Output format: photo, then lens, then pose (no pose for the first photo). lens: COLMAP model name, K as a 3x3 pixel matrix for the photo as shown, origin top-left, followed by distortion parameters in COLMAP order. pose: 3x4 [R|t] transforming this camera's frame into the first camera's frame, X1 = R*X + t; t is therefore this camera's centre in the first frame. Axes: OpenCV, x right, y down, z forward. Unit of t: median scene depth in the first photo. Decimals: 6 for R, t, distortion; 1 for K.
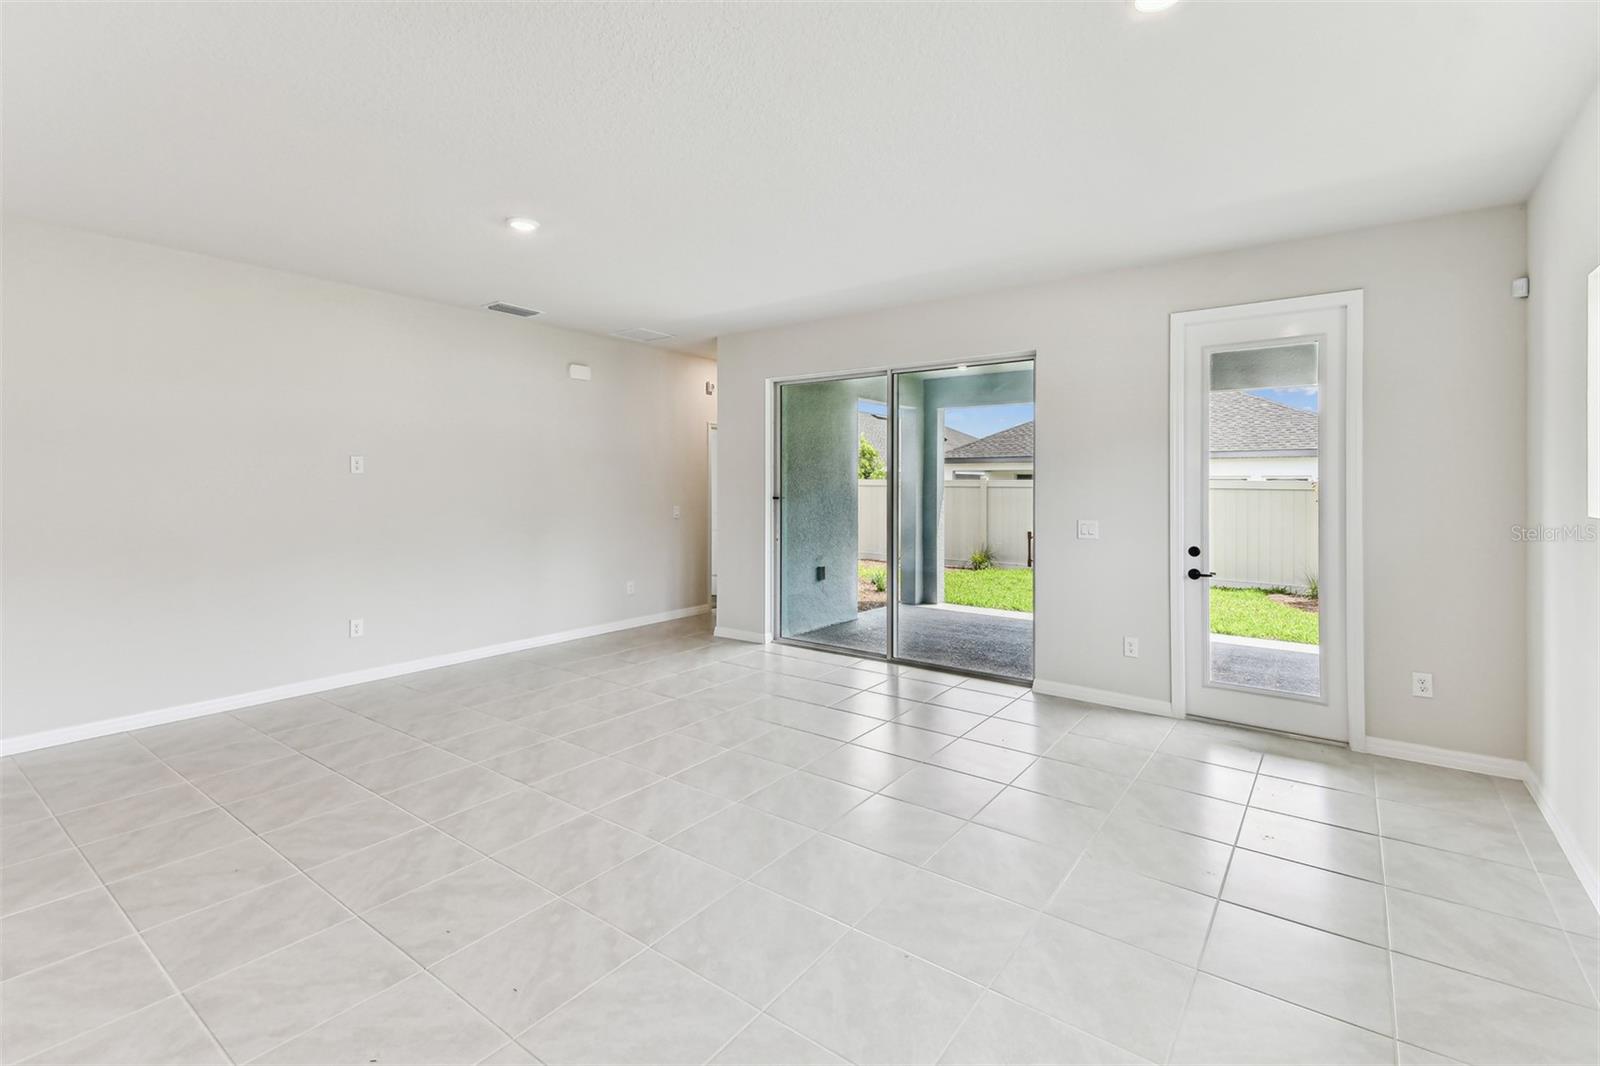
lens RADIAL K [[717.0, 0, 800.5], [0, 717.0, 488.5], [0, 0, 1]] dist [0.047729, -0.021393]
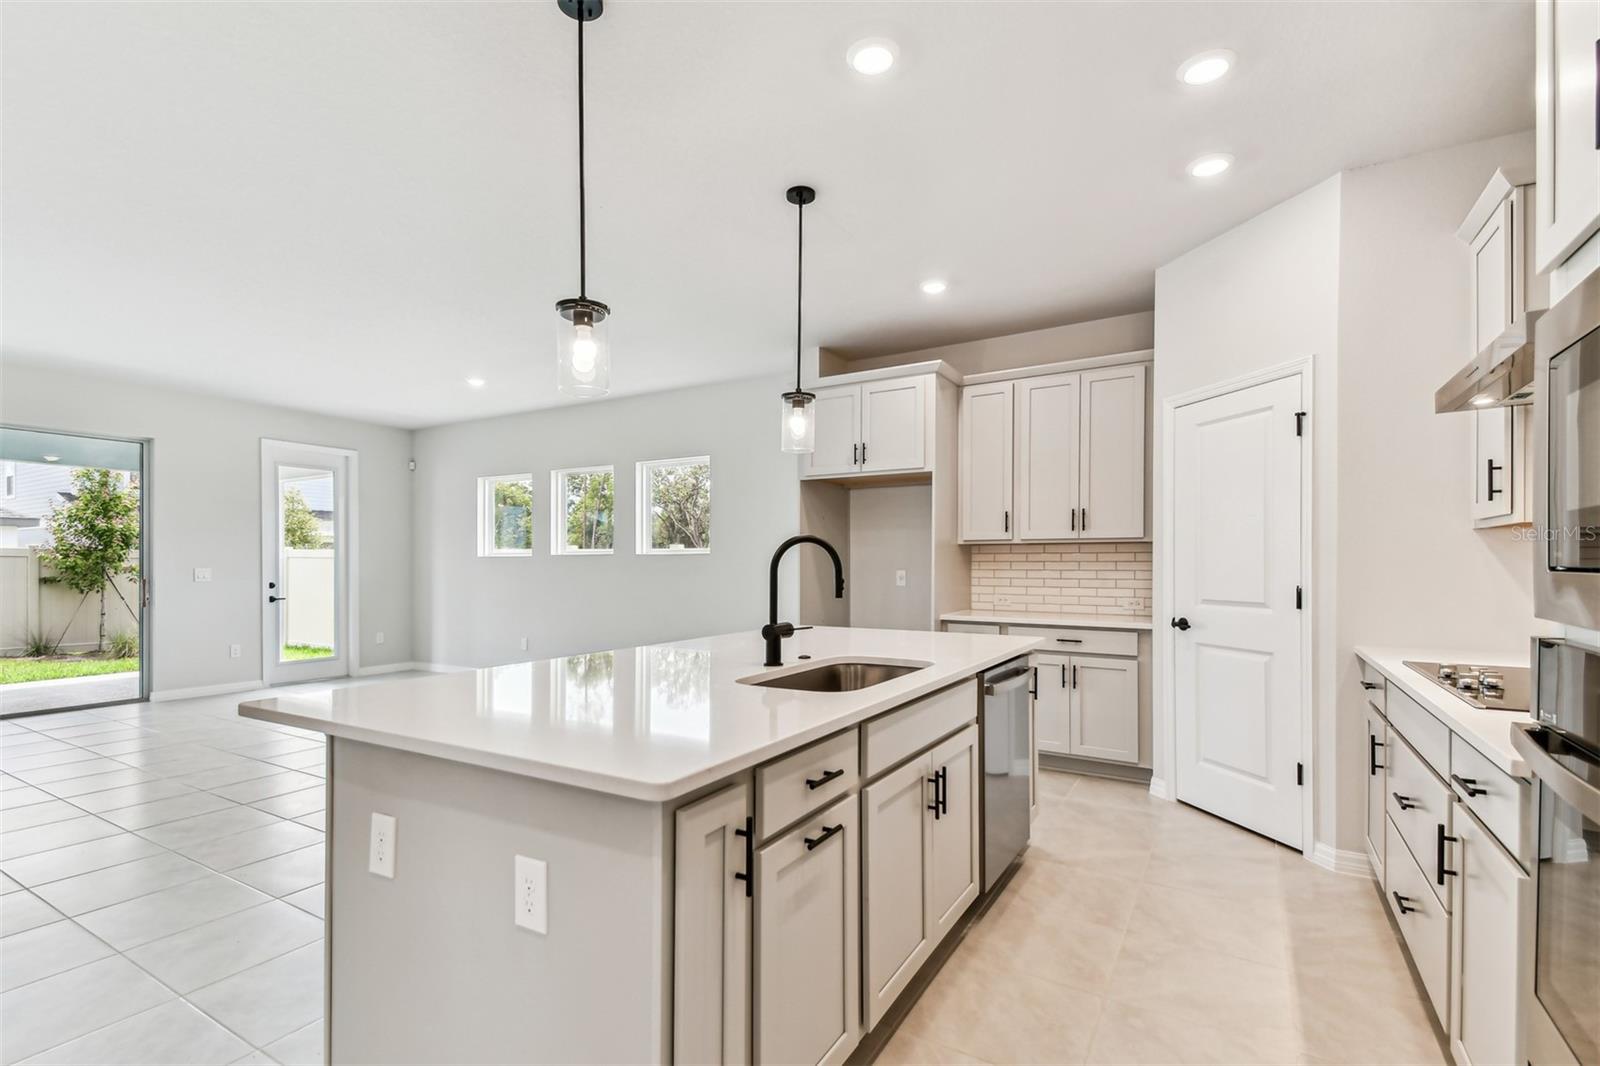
lens RADIAL K [[736.6, 0, 782.0], [0, 736.6, 566.5], [0, 0, 1]] dist [0.057769, -0.023466]
pose [[-0.087894, -0.005723, 0.996113, -1.119423], [0.004125, 0.999973, 0.006110, 0.033917], [-0.996121, 0.004646, -0.087868, -0.001938]]
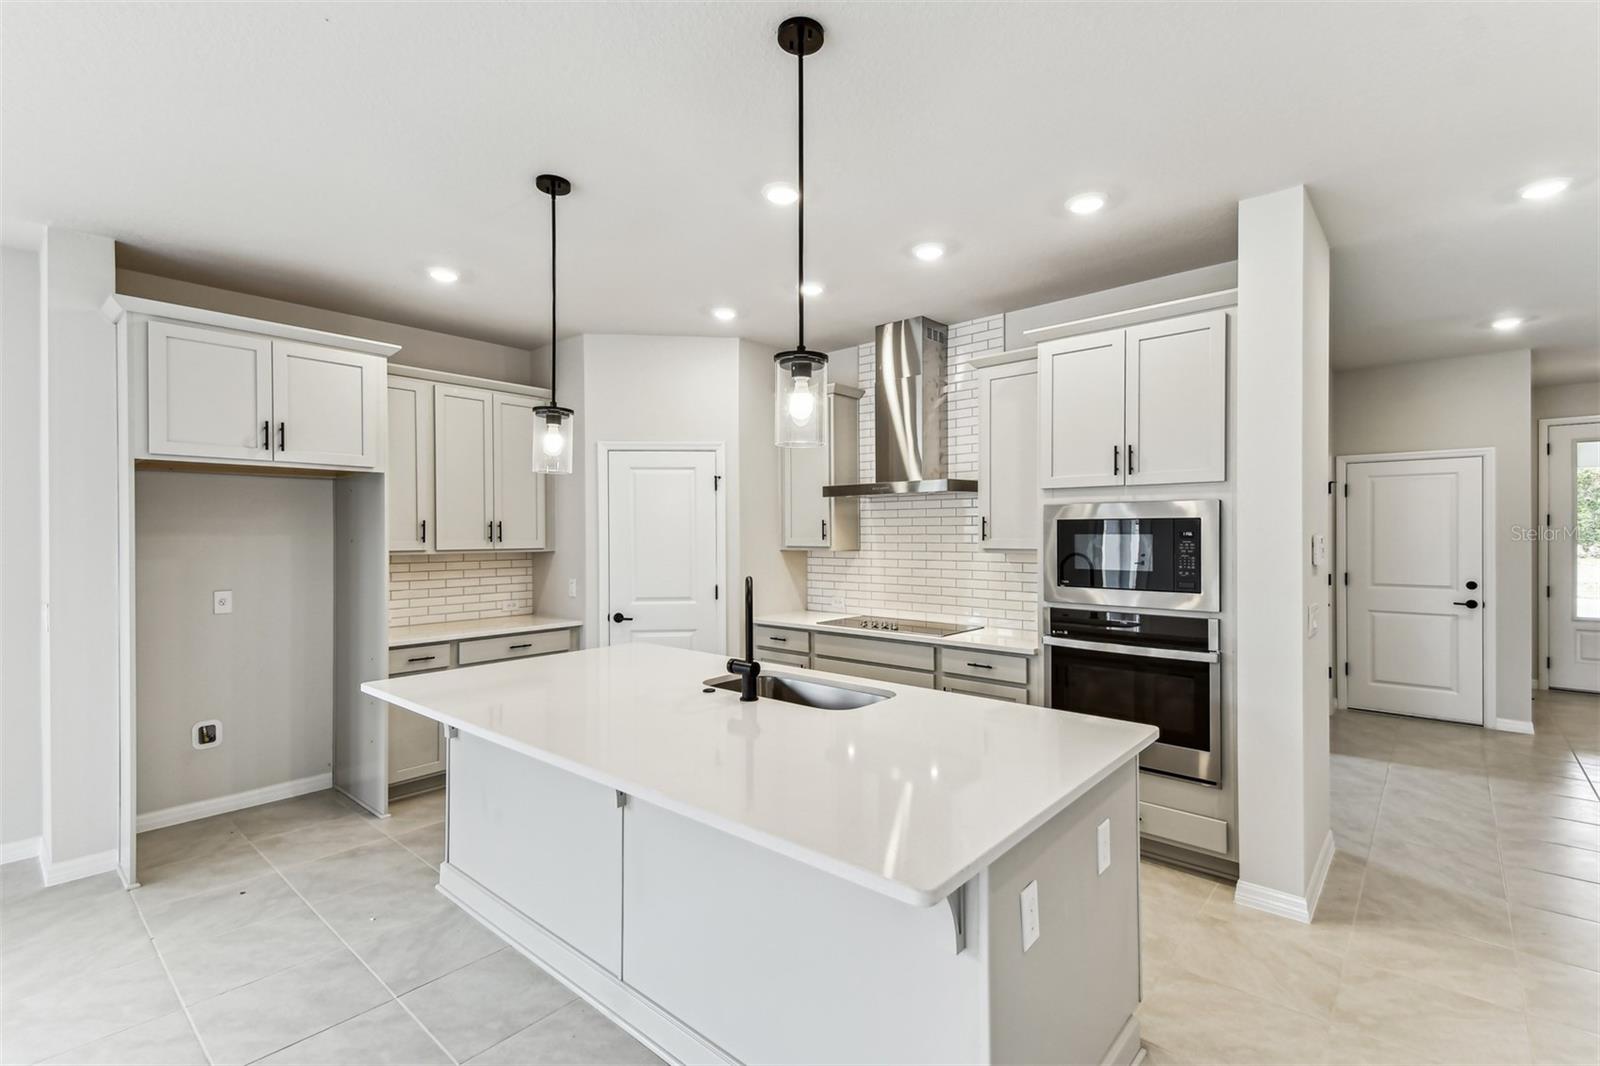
lens RADIAL K [[718.5, 0, 803.5], [0, 718.5, 537.0], [0, 0, 1]] dist [0.053116, -0.021619]
pose [[-0.996769, 0.002066, 0.080300, -0.719188], [0.002804, 0.999955, 0.009080, -0.016605], [-0.080278, 0.009275, -0.996729, 0.460268]]
